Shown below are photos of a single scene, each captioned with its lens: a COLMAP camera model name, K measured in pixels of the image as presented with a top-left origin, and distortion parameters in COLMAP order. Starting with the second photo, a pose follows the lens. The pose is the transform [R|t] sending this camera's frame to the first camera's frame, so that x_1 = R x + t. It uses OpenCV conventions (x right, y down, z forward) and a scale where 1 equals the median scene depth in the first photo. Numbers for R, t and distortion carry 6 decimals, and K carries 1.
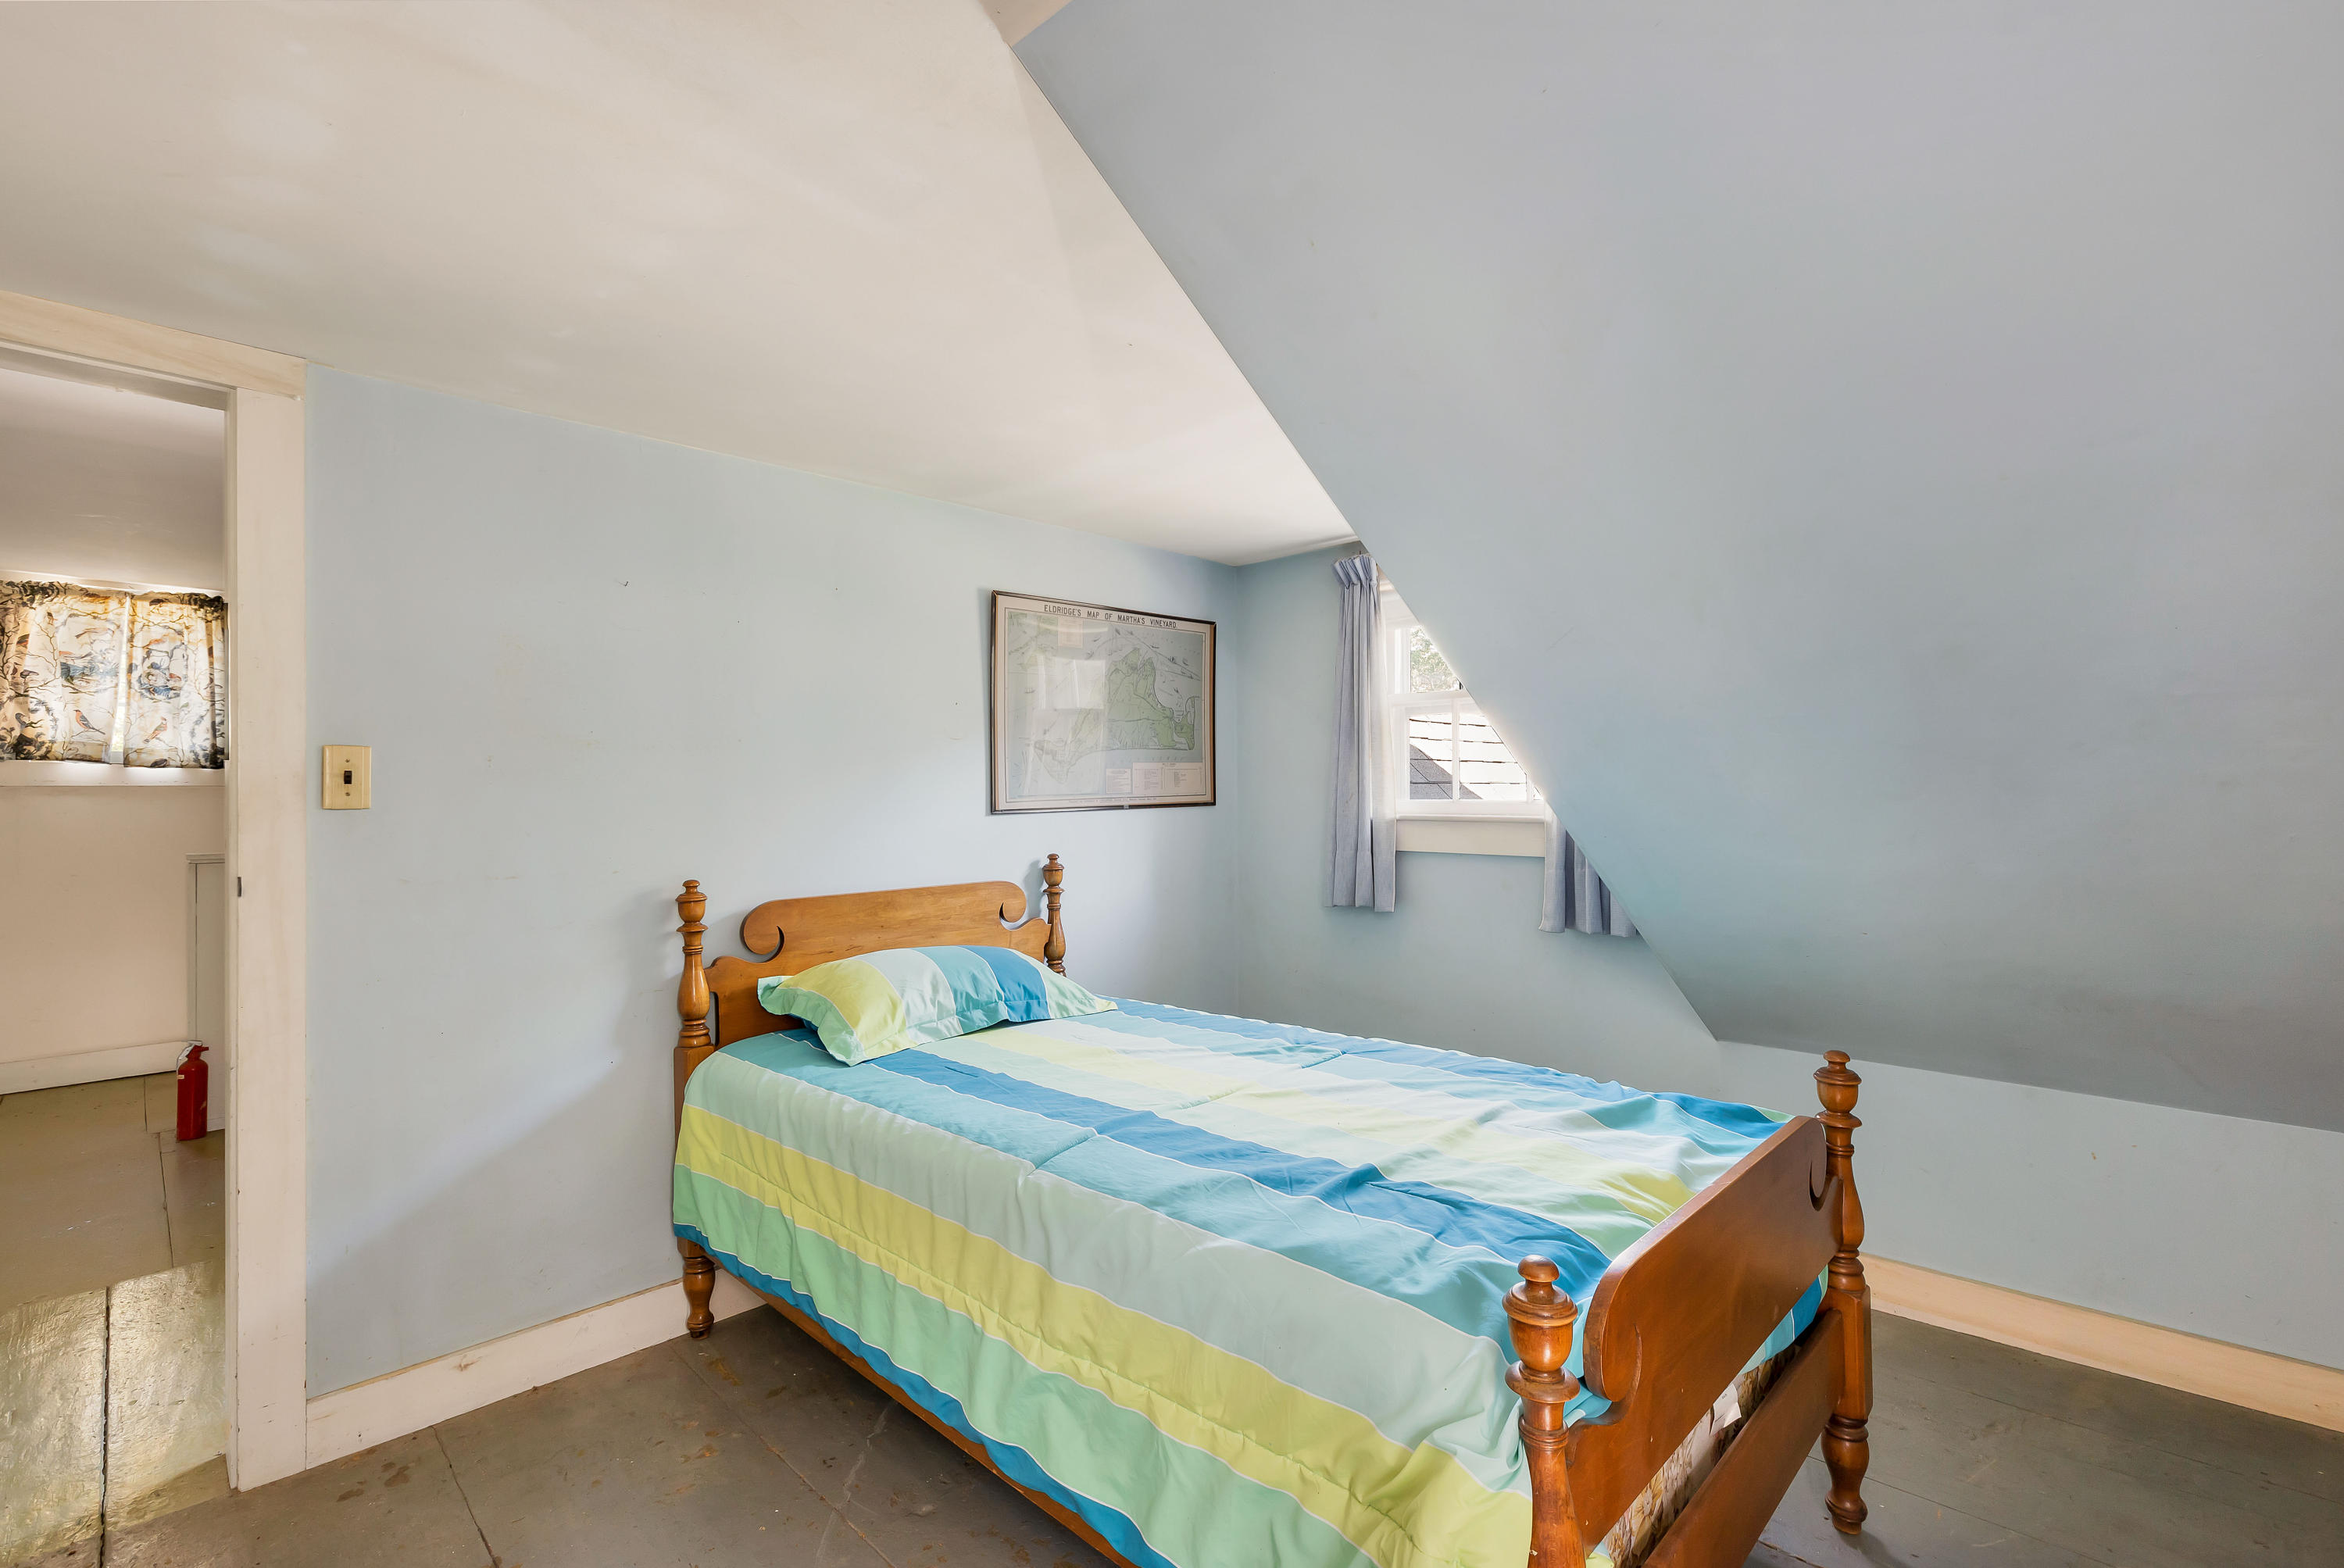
lens RADIAL K [[1095.8, 0, 1180.0], [0, 1095.8, 787.3], [0, 0, 1]] dist [0.003199, 0.000052]
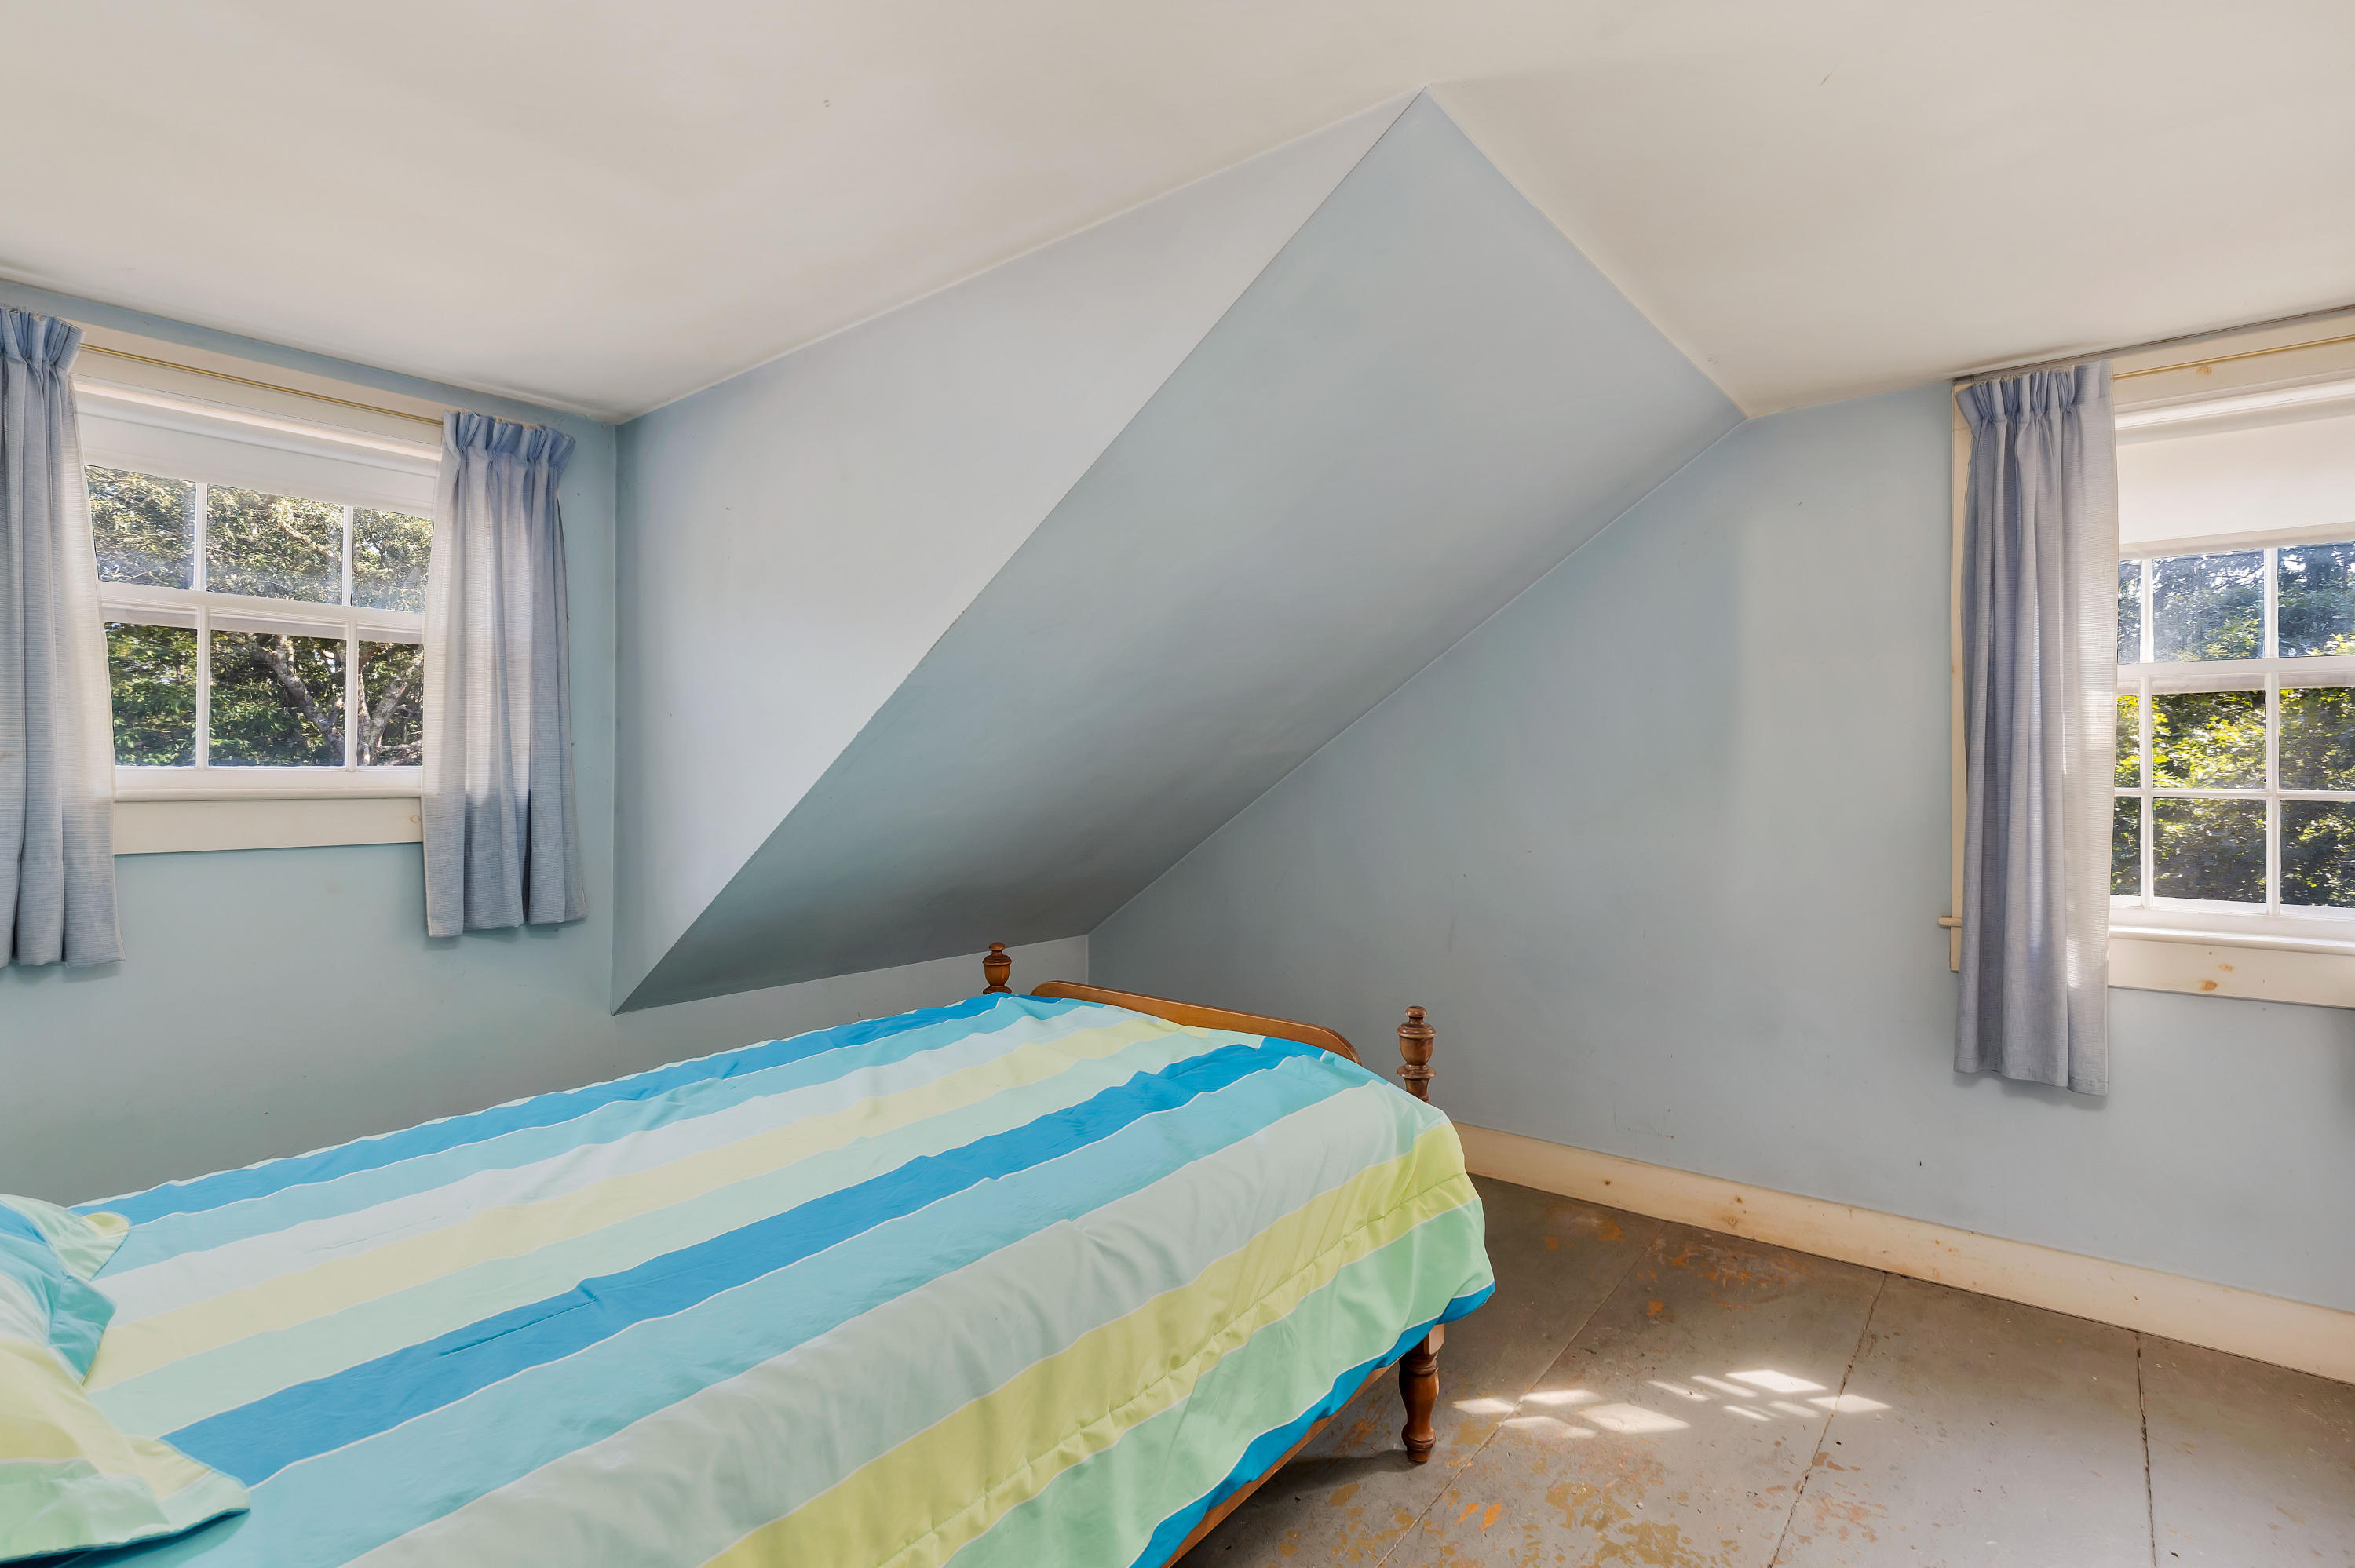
lens RADIAL K [[1100.8, 0, 1188.3], [0, 1100.8, 769.4], [0, 0, 1]] dist [0.003199, 0.000052]
pose [[-0.120699, 0.011043, 0.992628, -0.912214], [-0.004376, 0.999922, -0.011656, 0.032048], [-0.992680, -0.005750, -0.120641, 0.996450]]
